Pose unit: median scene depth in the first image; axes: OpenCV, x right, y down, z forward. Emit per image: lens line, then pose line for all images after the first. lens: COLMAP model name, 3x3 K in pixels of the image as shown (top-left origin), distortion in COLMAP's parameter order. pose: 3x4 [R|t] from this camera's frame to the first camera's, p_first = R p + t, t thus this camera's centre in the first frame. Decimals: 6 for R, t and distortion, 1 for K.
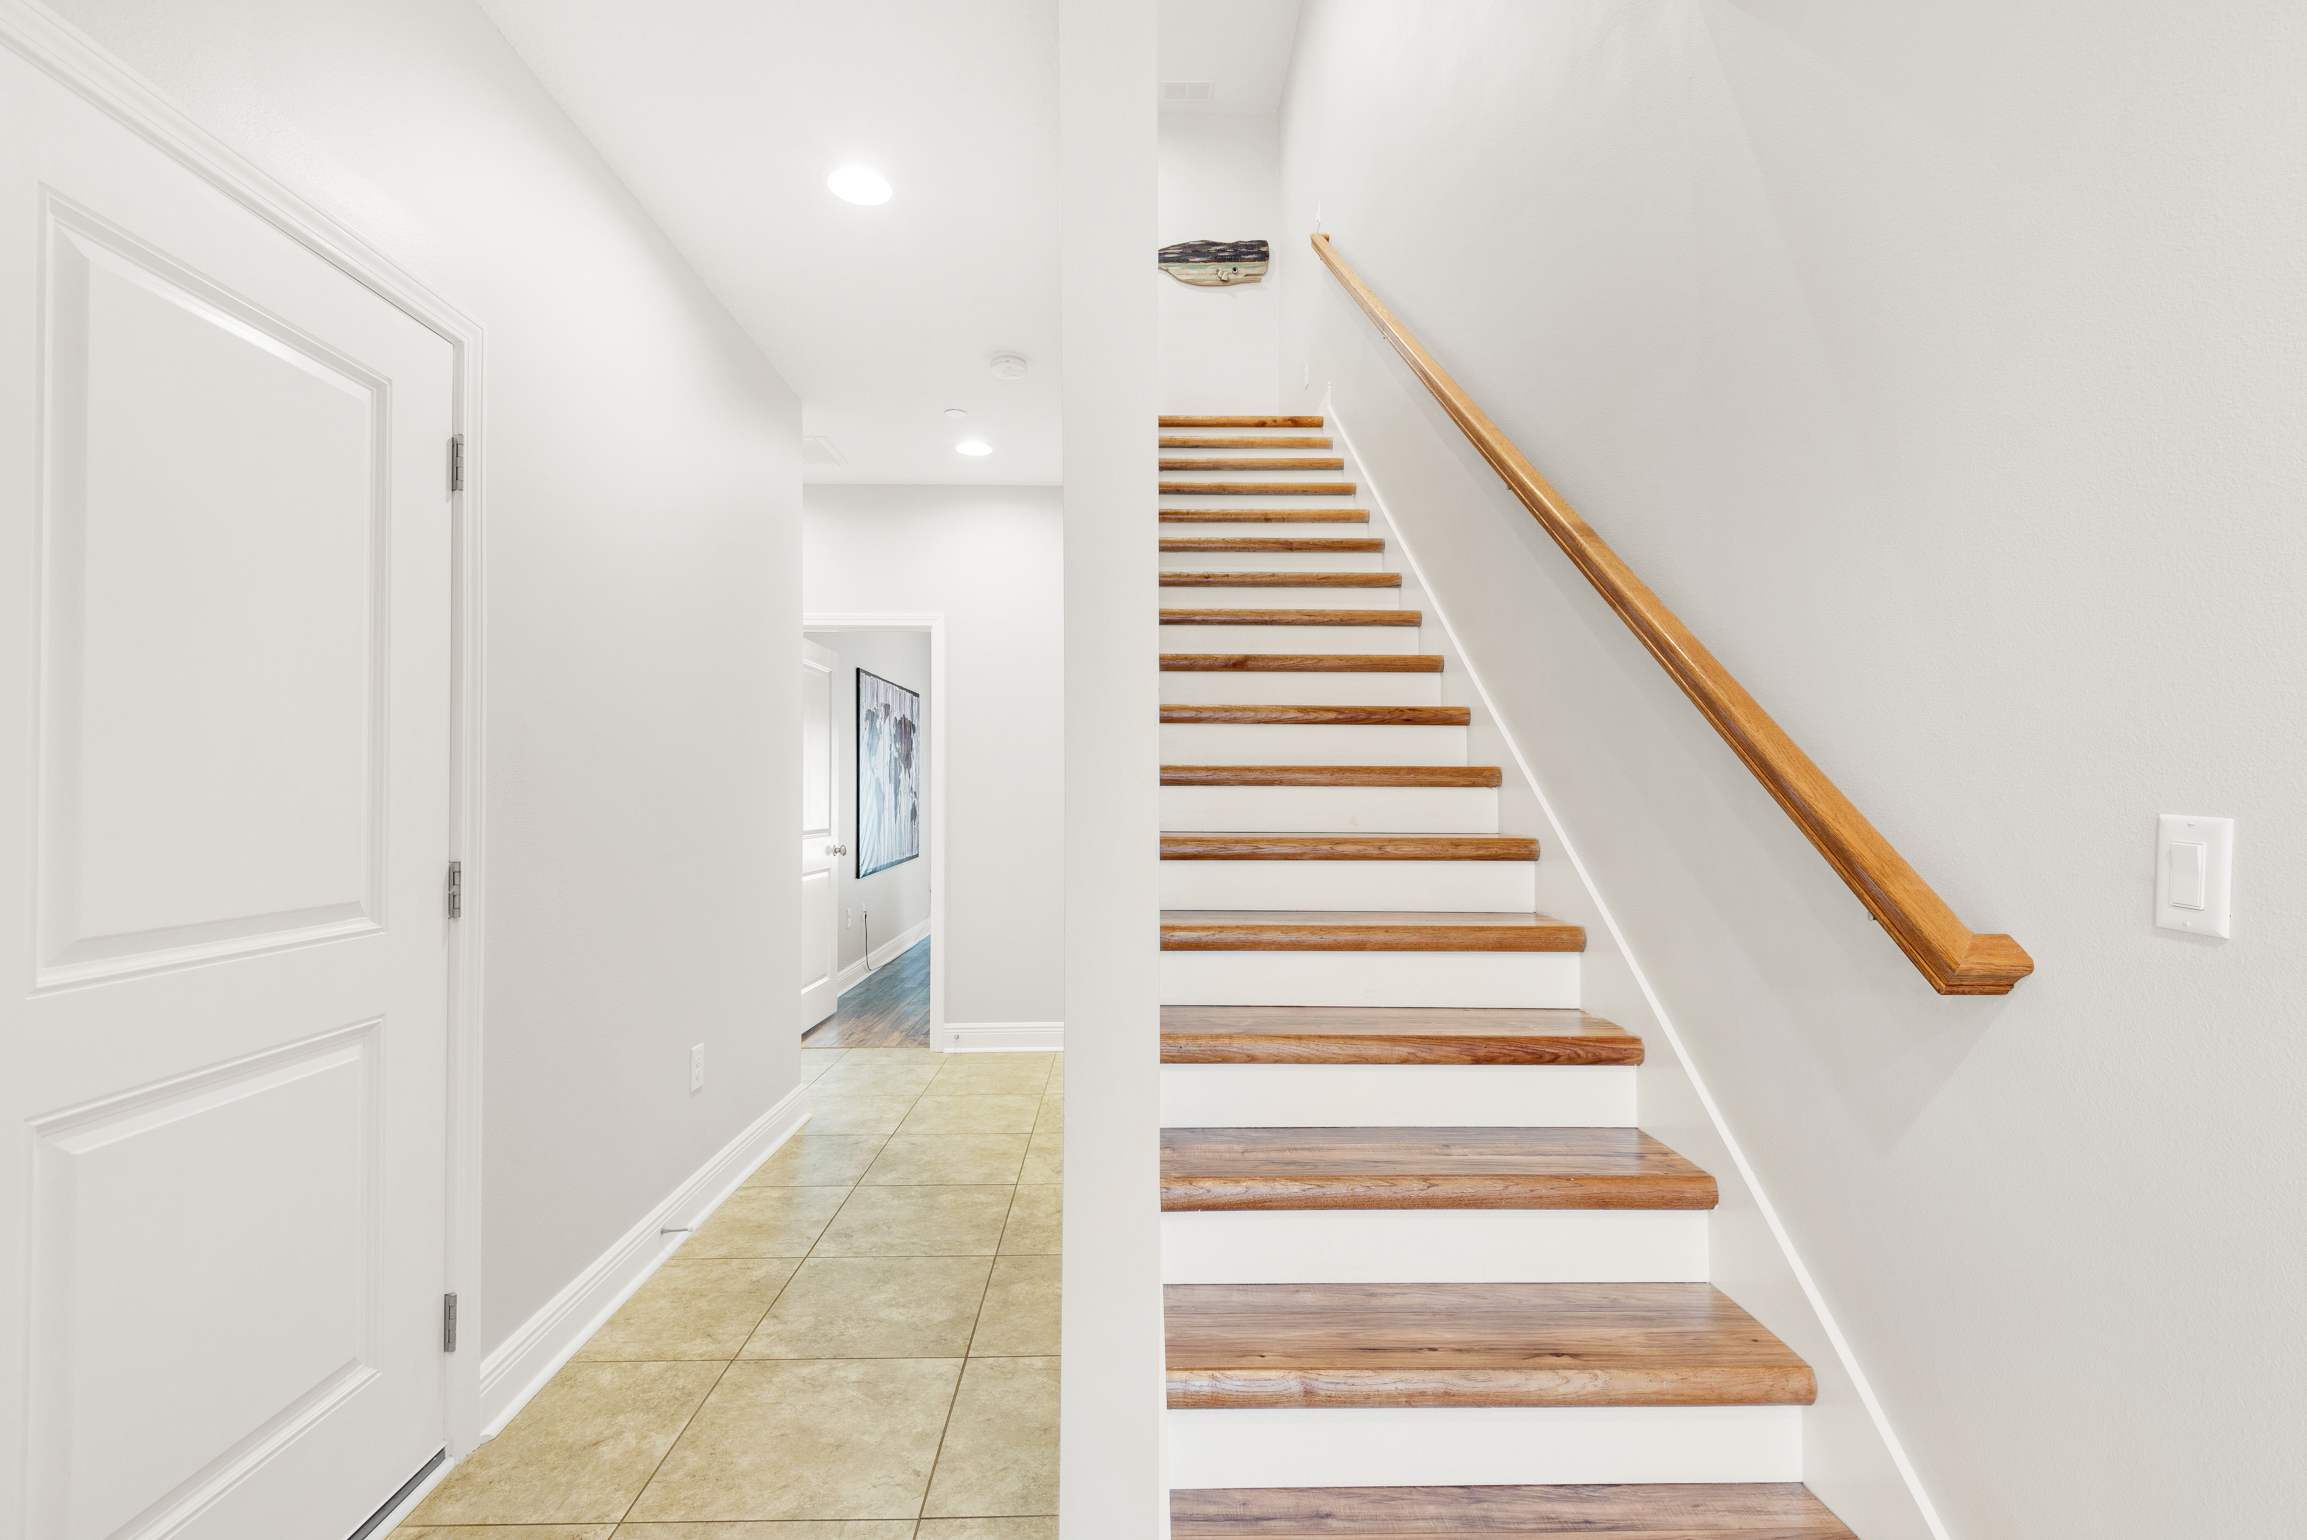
lens RADIAL K [[1055.4, 0, 1149.0], [0, 1055.4, 777.7], [0, 0, 1]] dist [-0.018534, -0.000113]
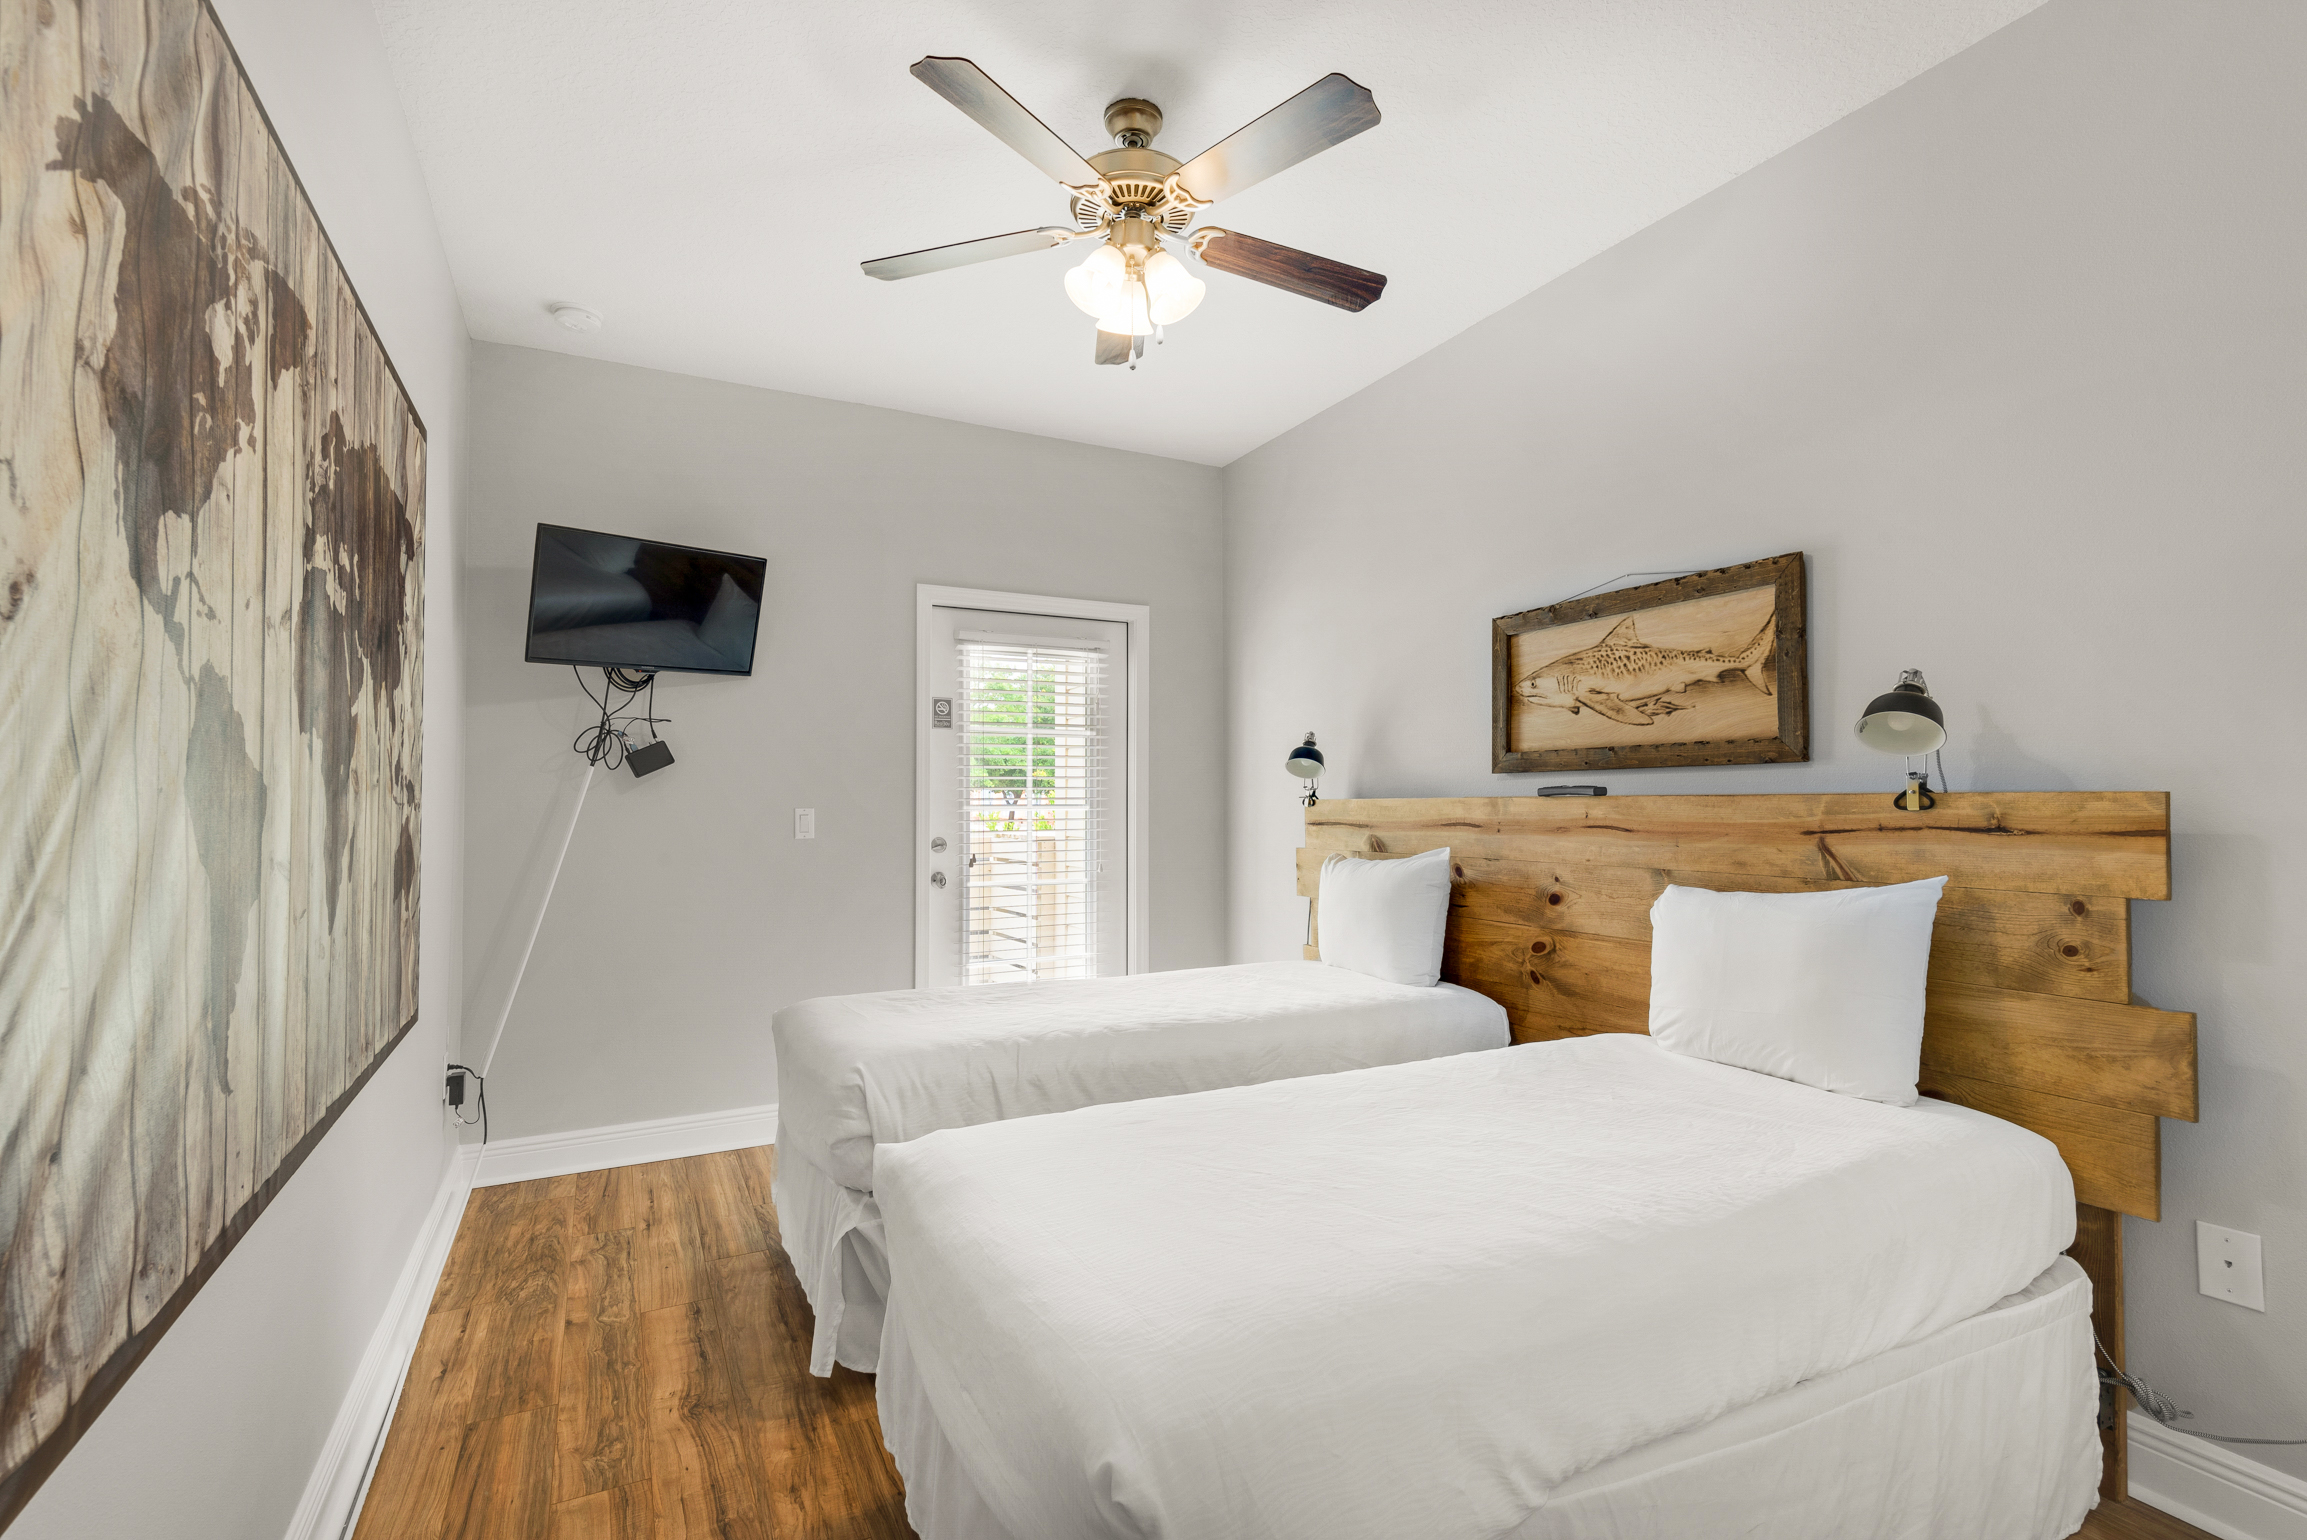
lens RADIAL K [[1055.4, 0, 1152.4], [0, 1055.4, 775.8], [0, 0, 1]] dist [-0.018534, -0.000113]
pose [[0.893881, 0.008881, 0.448217, -0.182879], [-0.001731, 0.999865, -0.016360, 0.016143], [-0.448302, 0.013848, 0.893775, 0.722811]]
